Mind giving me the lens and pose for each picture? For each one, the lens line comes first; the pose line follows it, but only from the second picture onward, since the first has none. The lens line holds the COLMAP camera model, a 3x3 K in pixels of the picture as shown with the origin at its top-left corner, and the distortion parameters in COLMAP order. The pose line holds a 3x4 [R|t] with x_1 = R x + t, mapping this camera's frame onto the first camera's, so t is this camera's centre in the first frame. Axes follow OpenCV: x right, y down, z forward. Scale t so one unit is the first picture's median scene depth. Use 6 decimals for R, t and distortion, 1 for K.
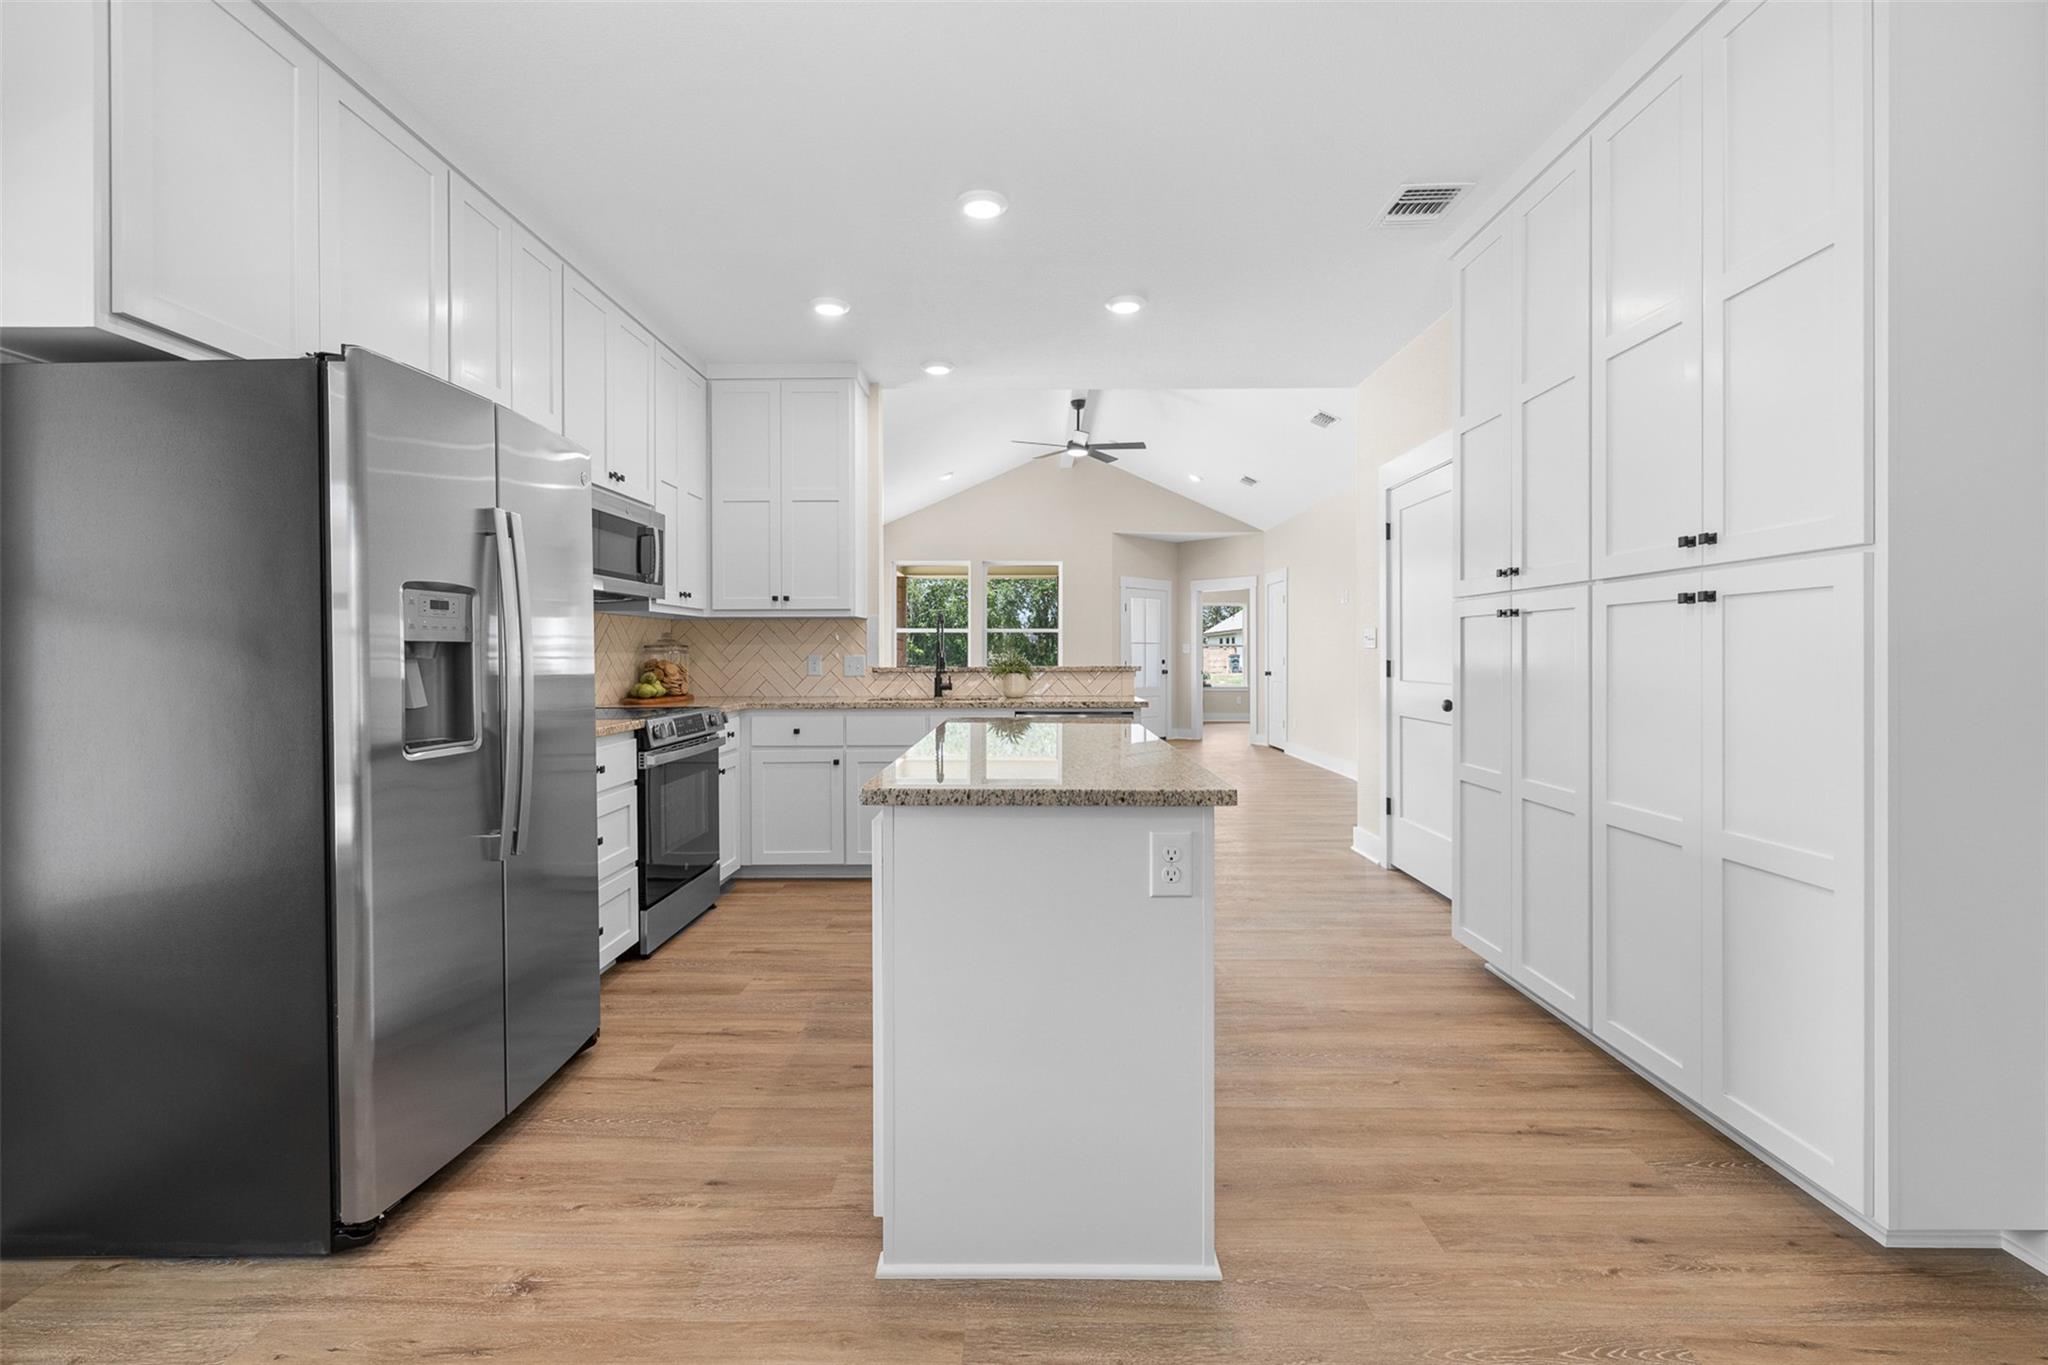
lens RADIAL K [[870.2, 0, 1002.9], [0, 870.2, 643.2], [0, 0, 1]] dist [0.002910, 0.000024]
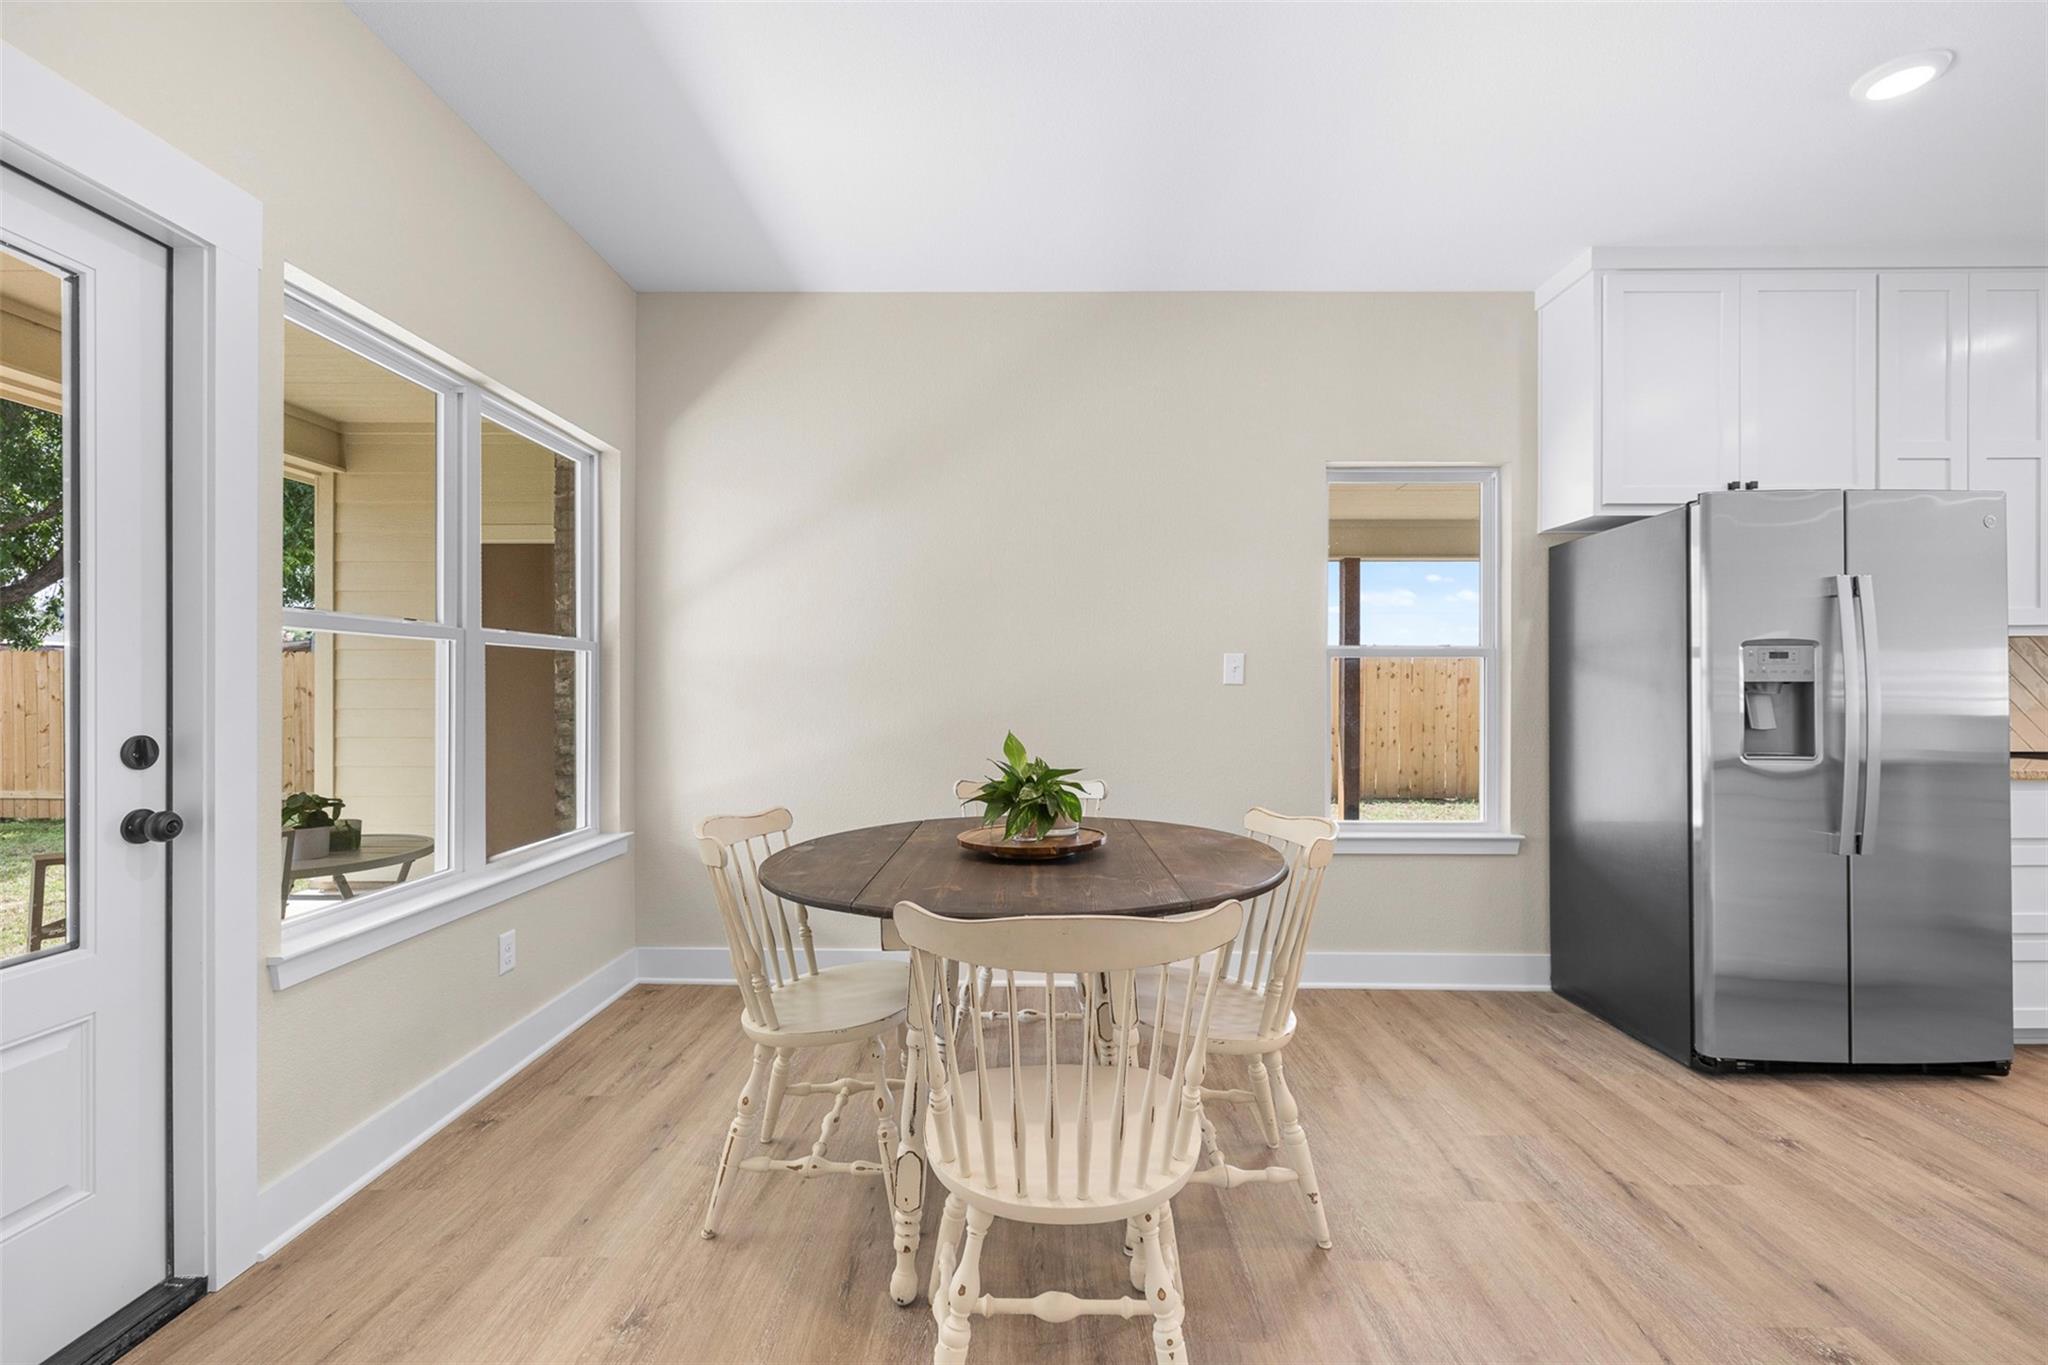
lens RADIAL K [[870.2, 0, 1028.4], [0, 870.2, 693.1], [0, 0, 1]] dist [0.002910, 0.000024]
pose [[0.008068, 0.007541, -0.999939, 0.700074], [0.001631, 0.999970, 0.007555, 0.003273], [0.999966, -0.001692, 0.008055, -0.189832]]
